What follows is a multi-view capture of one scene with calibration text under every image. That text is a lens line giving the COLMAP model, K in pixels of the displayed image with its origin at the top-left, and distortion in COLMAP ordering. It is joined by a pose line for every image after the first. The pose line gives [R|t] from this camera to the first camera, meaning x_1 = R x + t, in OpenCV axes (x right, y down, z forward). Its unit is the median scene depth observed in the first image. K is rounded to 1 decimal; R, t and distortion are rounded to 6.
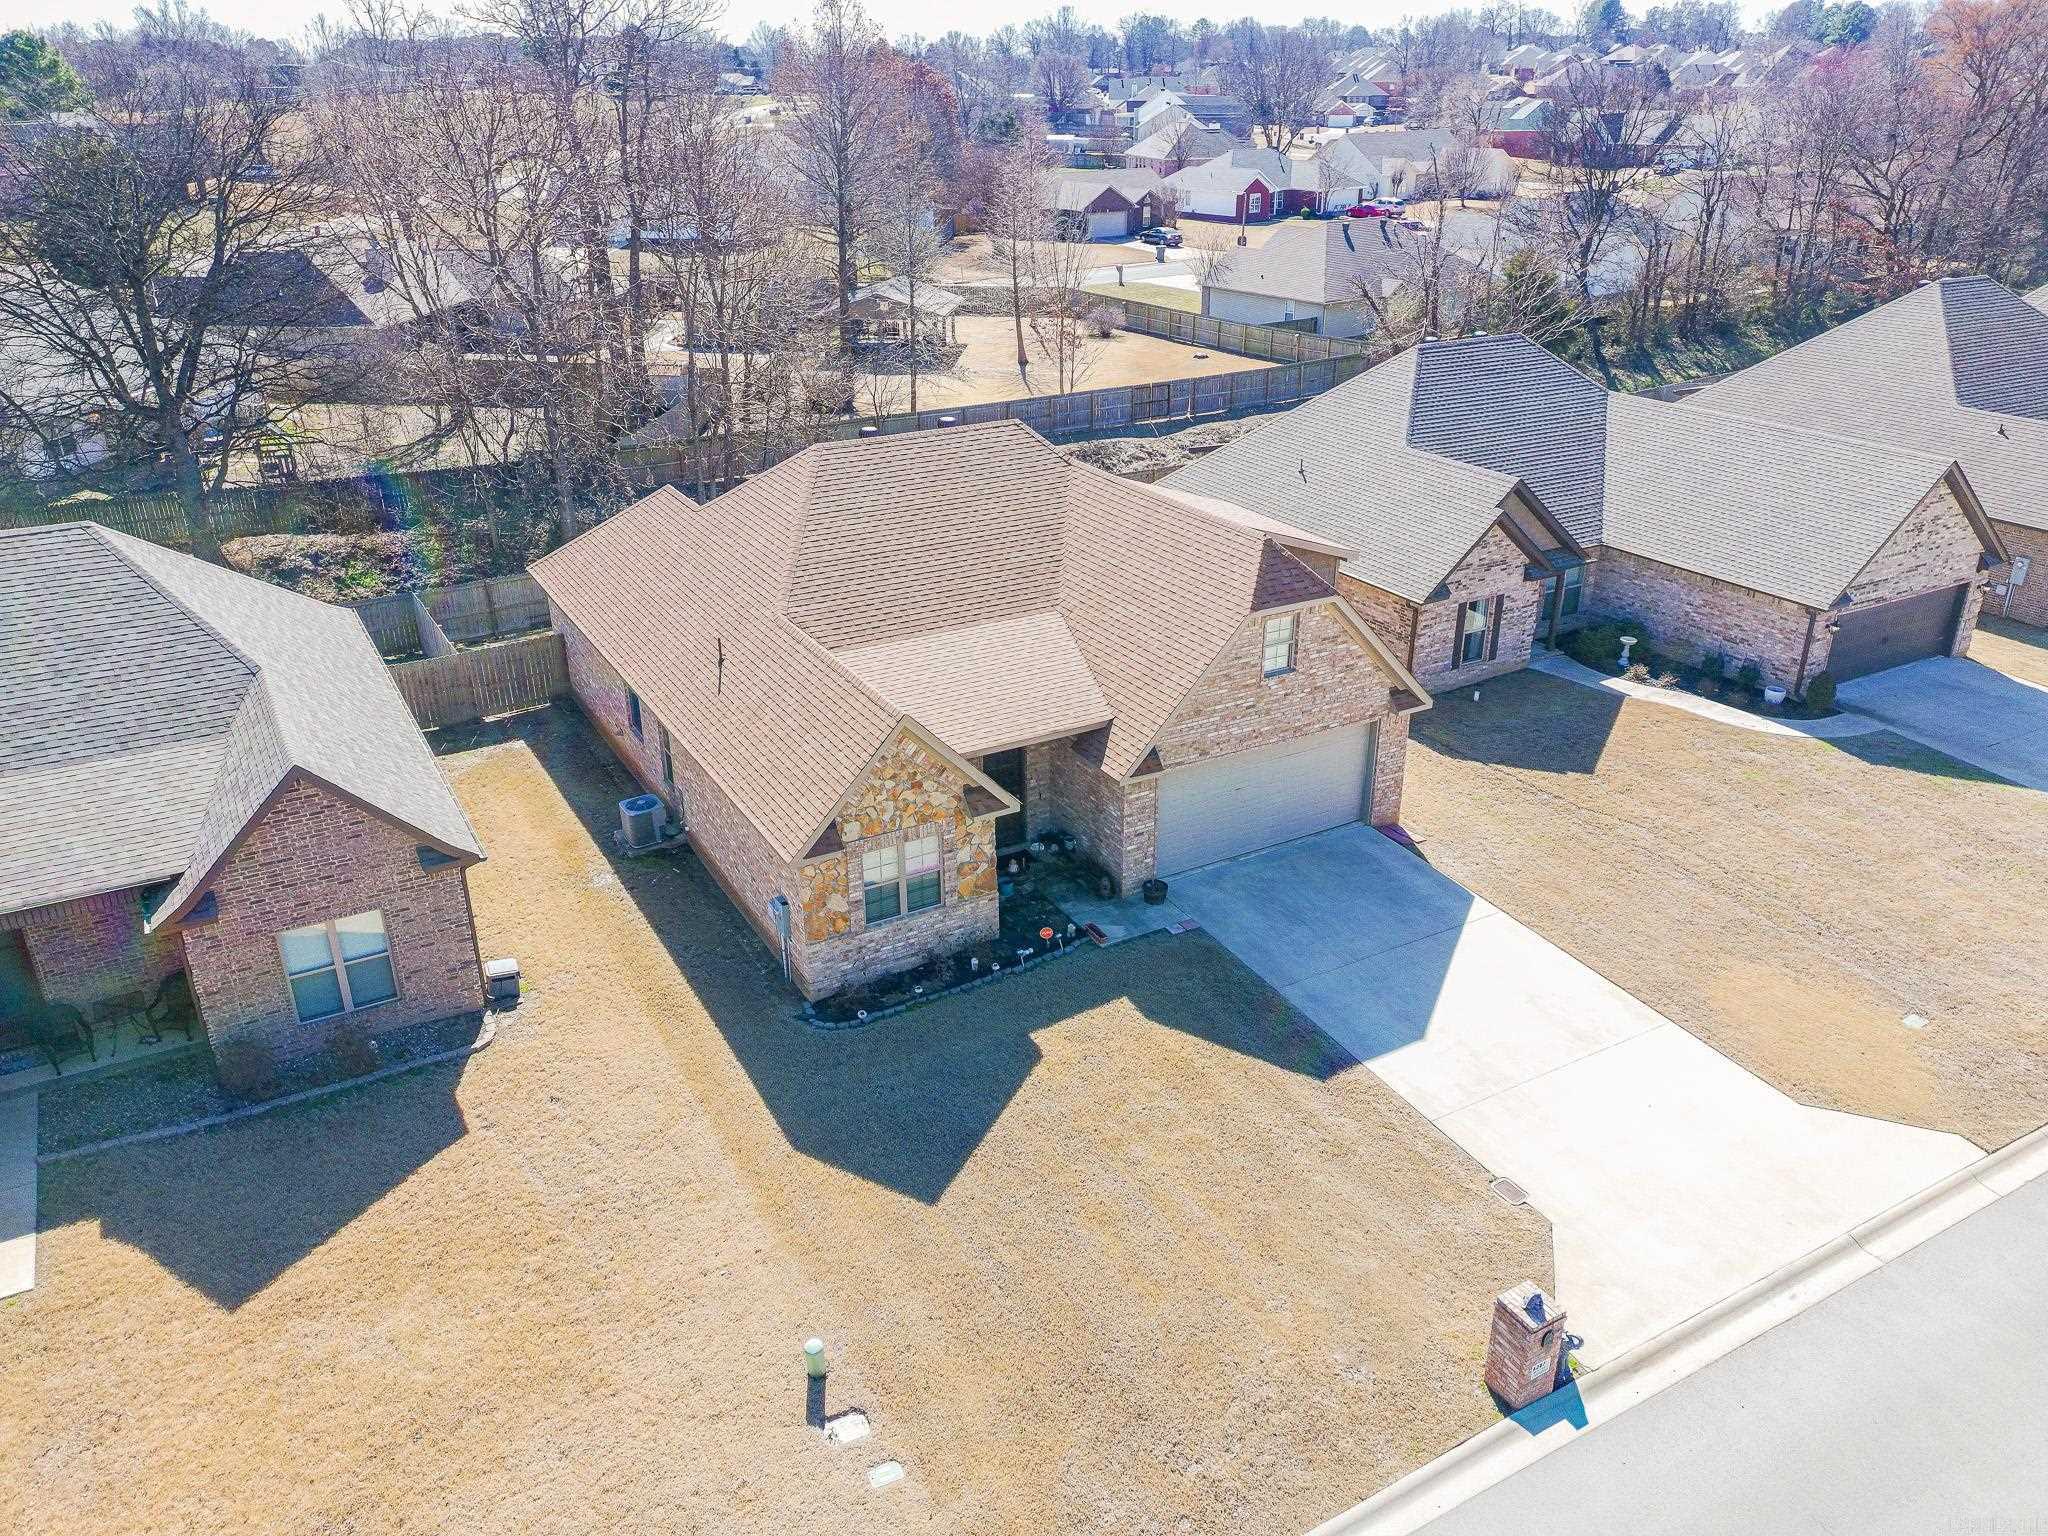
lens RADIAL K [[1499.3, 0, 1038.1], [0, 1499.3, 759.1], [0, 0, 1]] dist [0.046096, -0.001525]
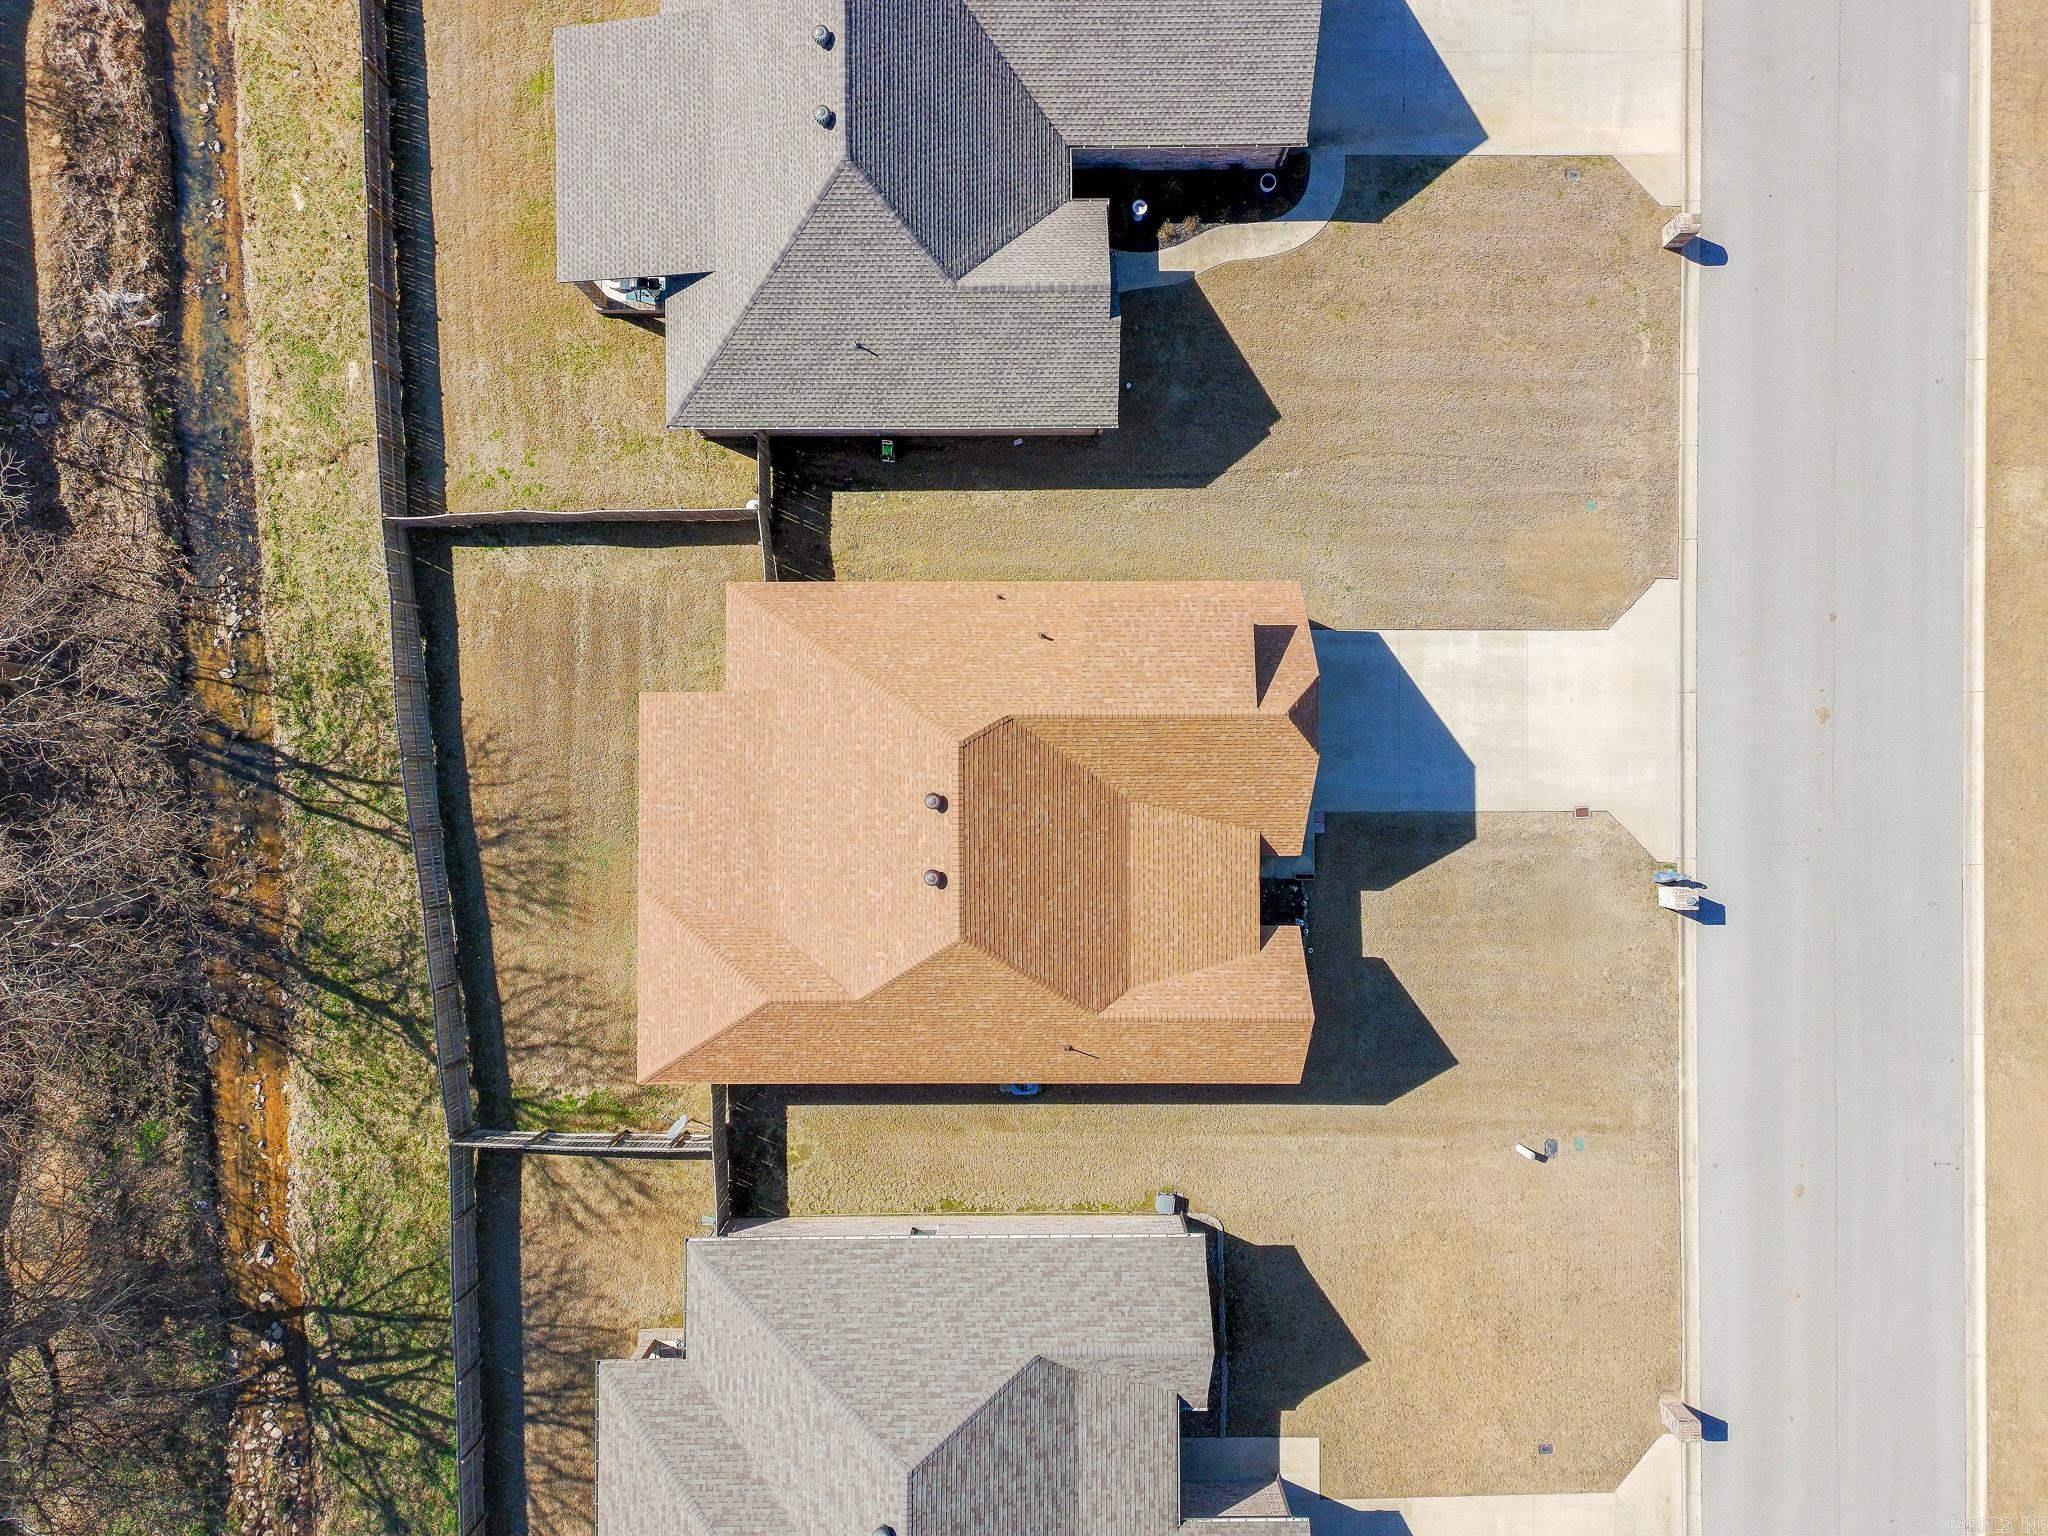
lens RADIAL K [[1482.9, 0, 1035.7], [0, 1482.9, 757.9], [0, 0, 1]] dist [0.059463, -0.004892]
pose [[0.492039, -0.870551, 0.006195, -0.003705], [0.373161, 0.217330, 0.901953, -1.410378], [-0.786542, -0.441484, 0.431791, 0.569384]]
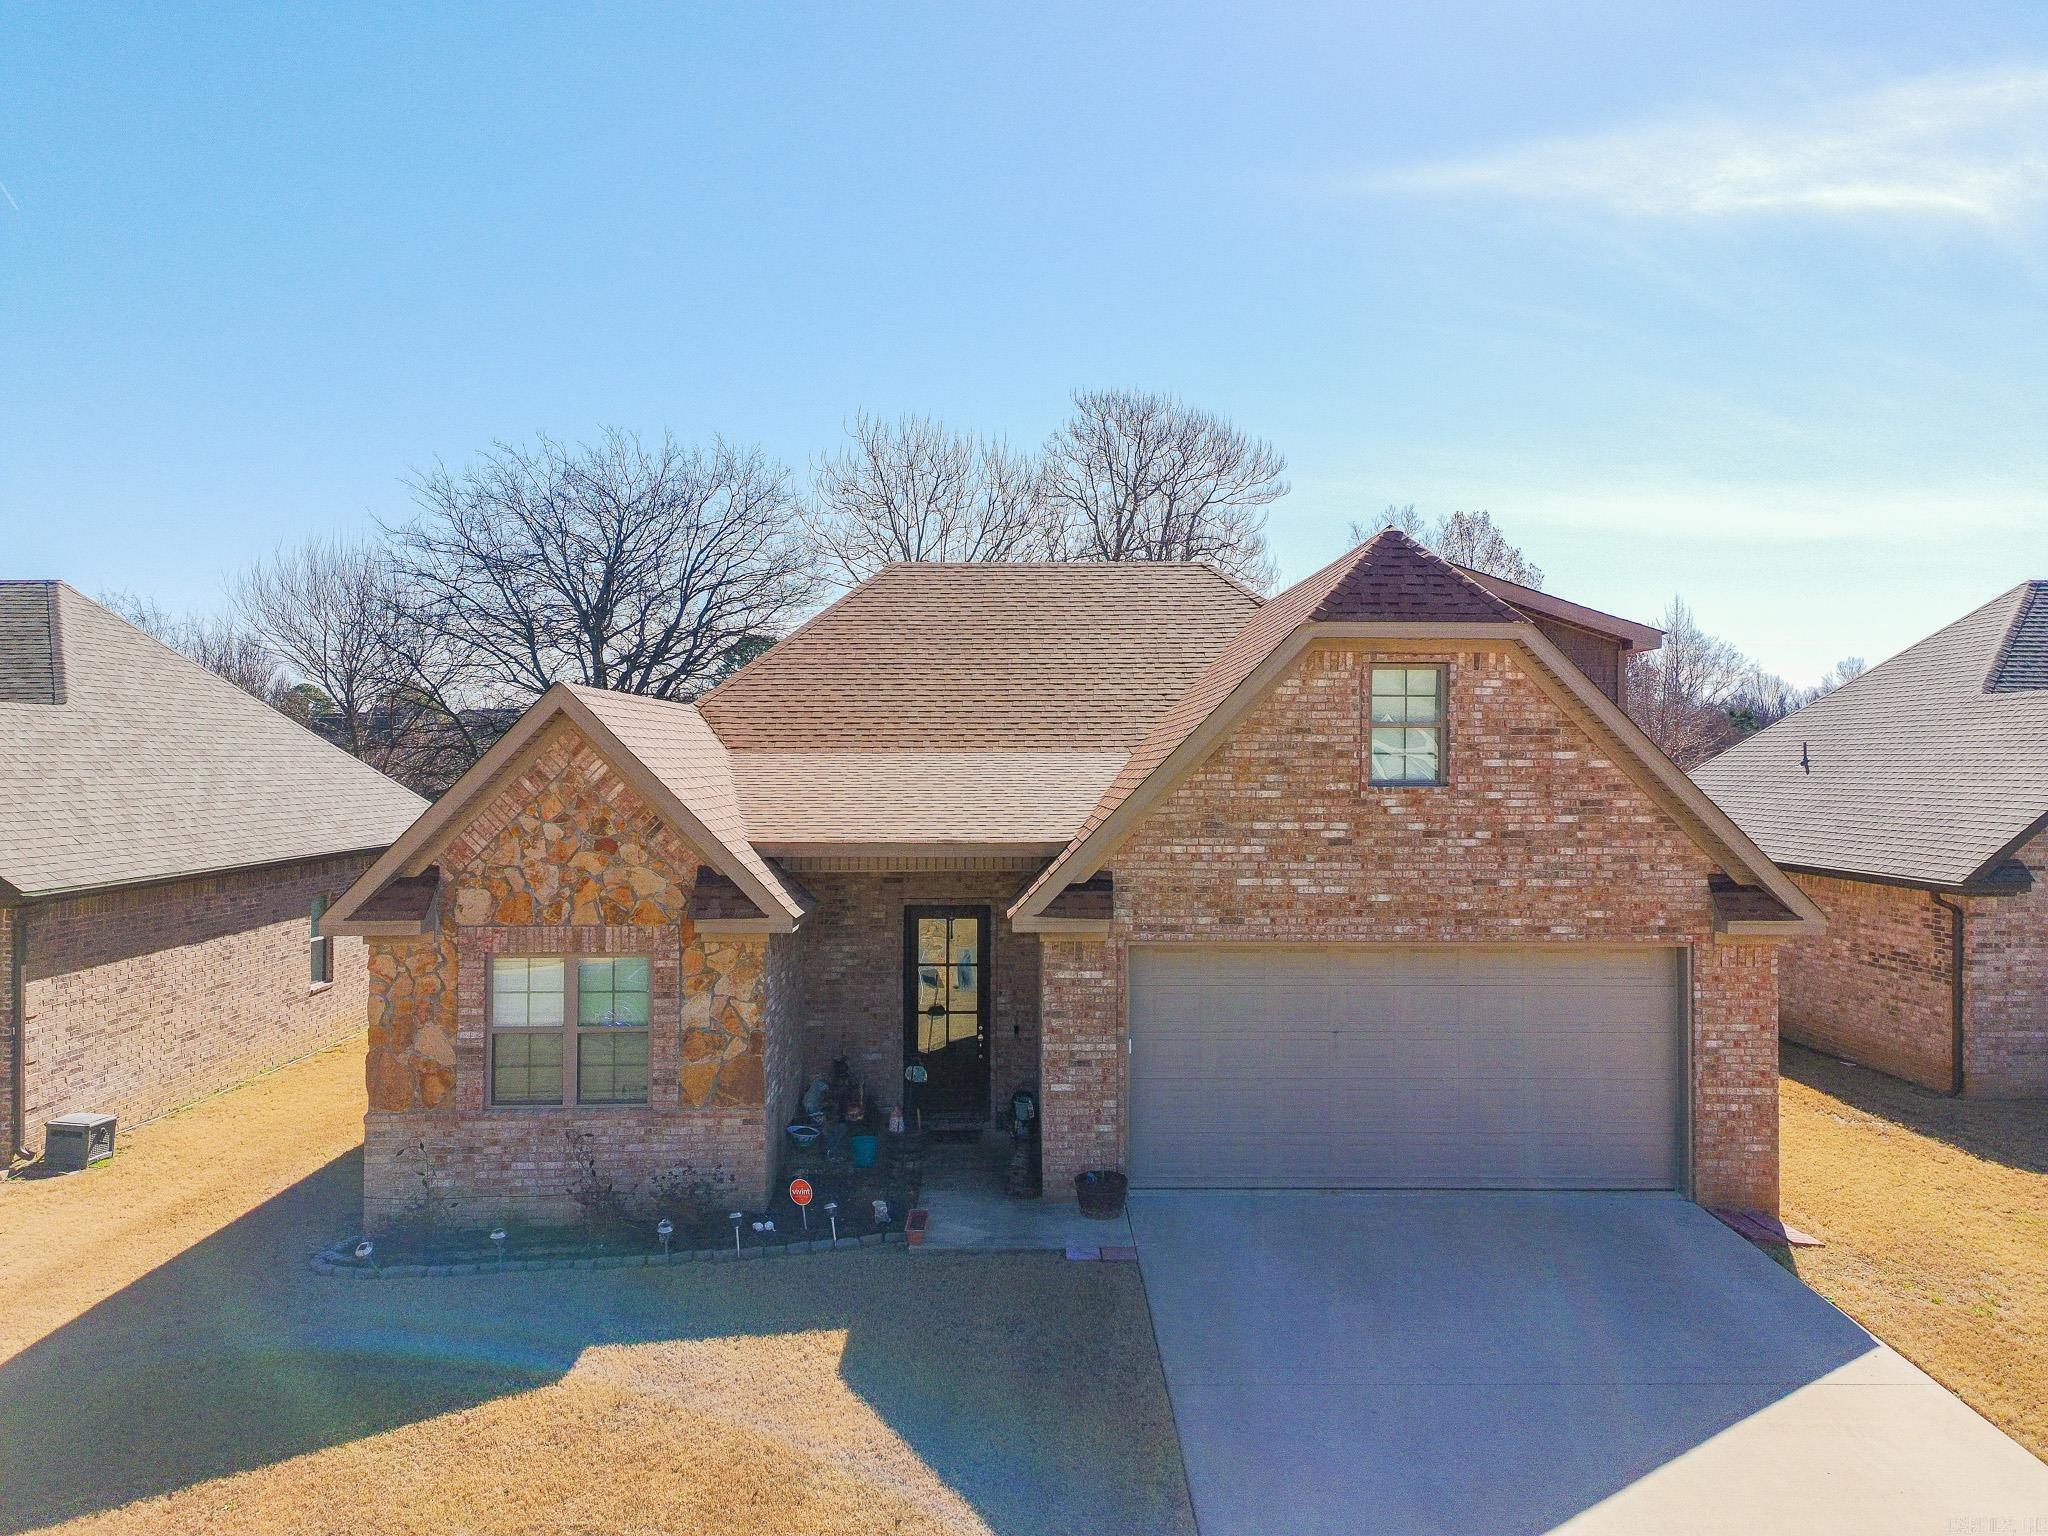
lens RADIAL K [[1482.9, 0, 1035.7], [0, 1482.9, 757.9], [0, 0, 1]] dist [0.059463, -0.004892]
pose [[0.879118, 0.002648, -0.476597, 0.289210], [-0.200001, 0.909727, -0.363862, 0.140827], [0.432609, 0.415198, 0.800287, 0.548558]]
